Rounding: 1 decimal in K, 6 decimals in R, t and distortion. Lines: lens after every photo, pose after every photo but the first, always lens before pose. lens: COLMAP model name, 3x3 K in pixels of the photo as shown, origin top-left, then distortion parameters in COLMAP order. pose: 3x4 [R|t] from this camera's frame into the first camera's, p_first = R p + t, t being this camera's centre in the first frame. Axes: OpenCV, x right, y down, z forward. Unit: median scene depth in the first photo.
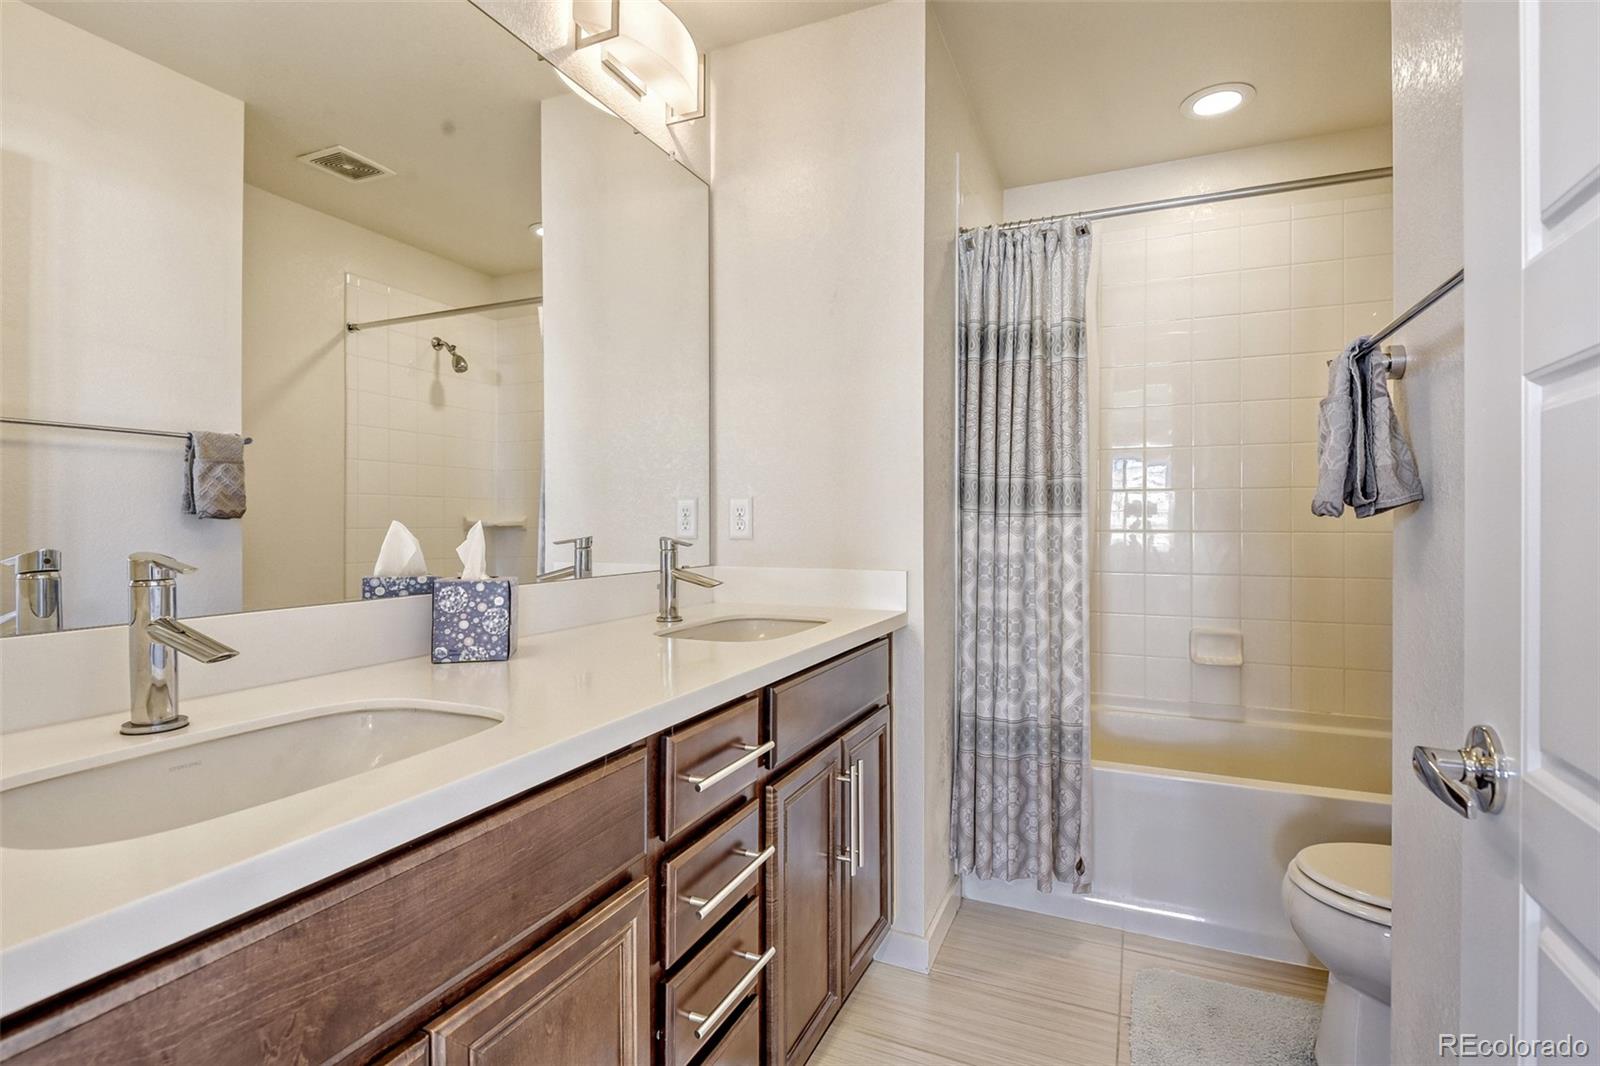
lens RADIAL K [[772.7, 0, 807.0], [0, 772.7, 535.9], [0, 0, 1]] dist [-0.018463, -0.005036]
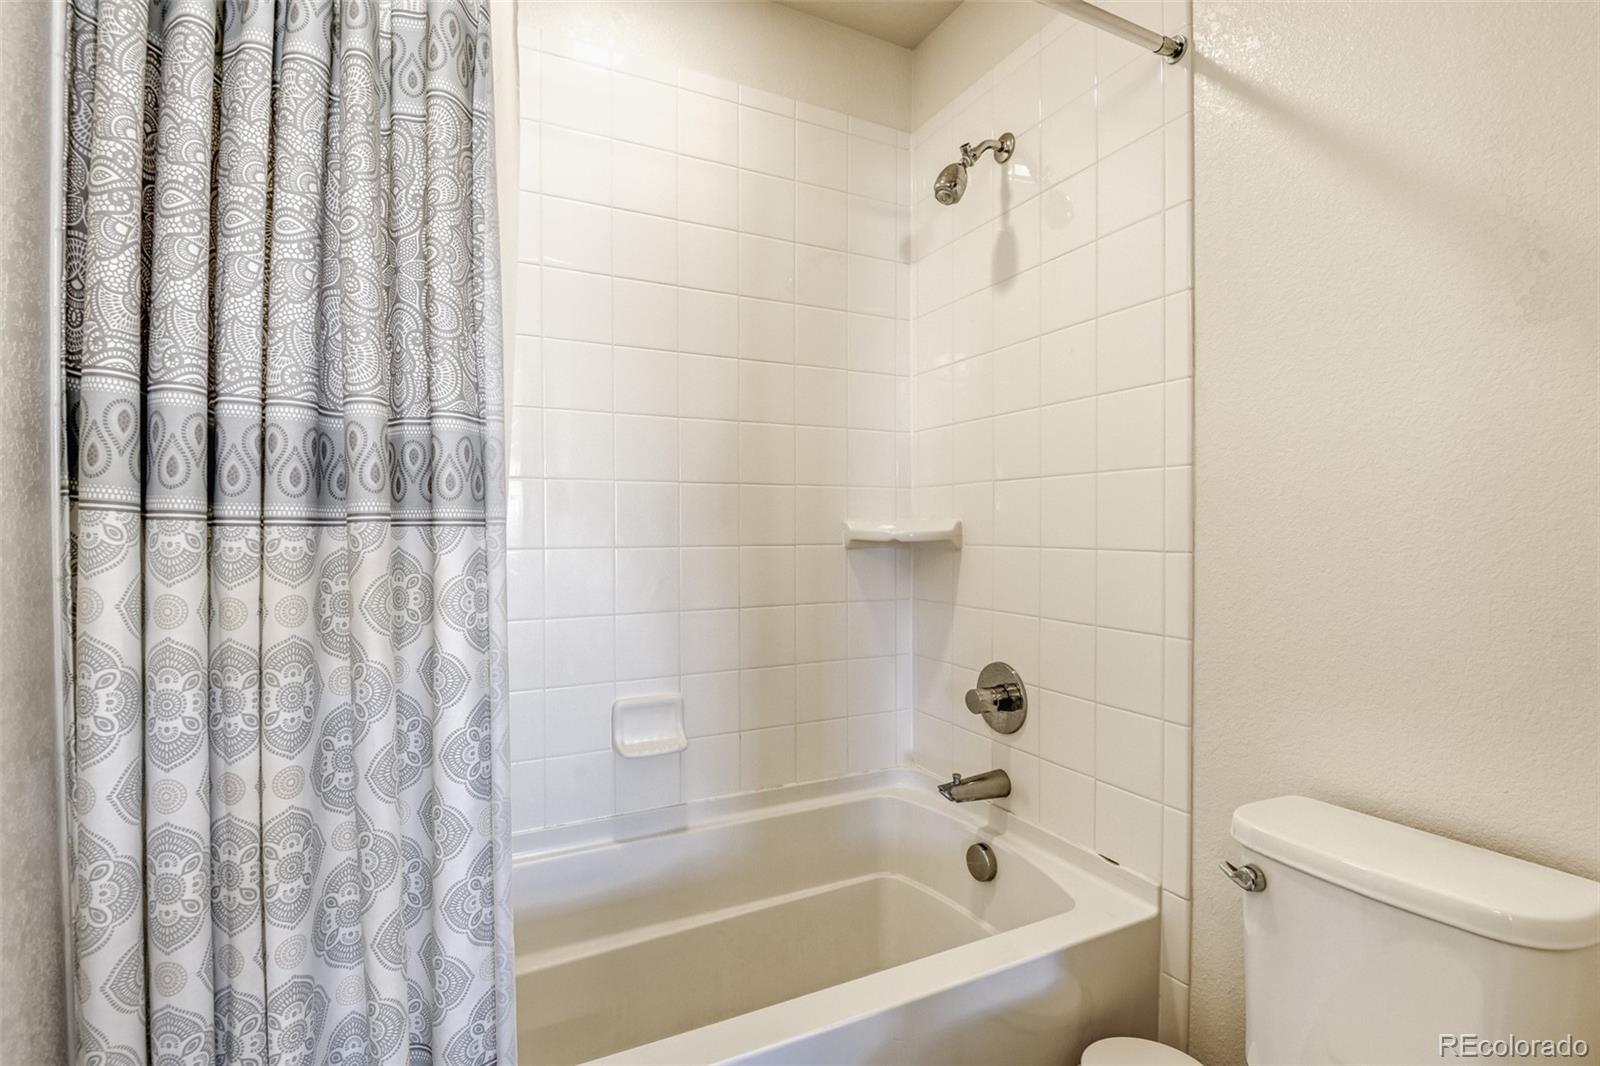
lens RADIAL K [[772.7, 0, 812.1], [0, 772.7, 538.7], [0, 0, 1]] dist [-0.018463, -0.005036]
pose [[0.647662, -0.013855, 0.761802, 0.167863], [0.012307, 0.999894, 0.007721, -0.019405], [-0.761828, 0.004375, 0.647764, 0.620298]]
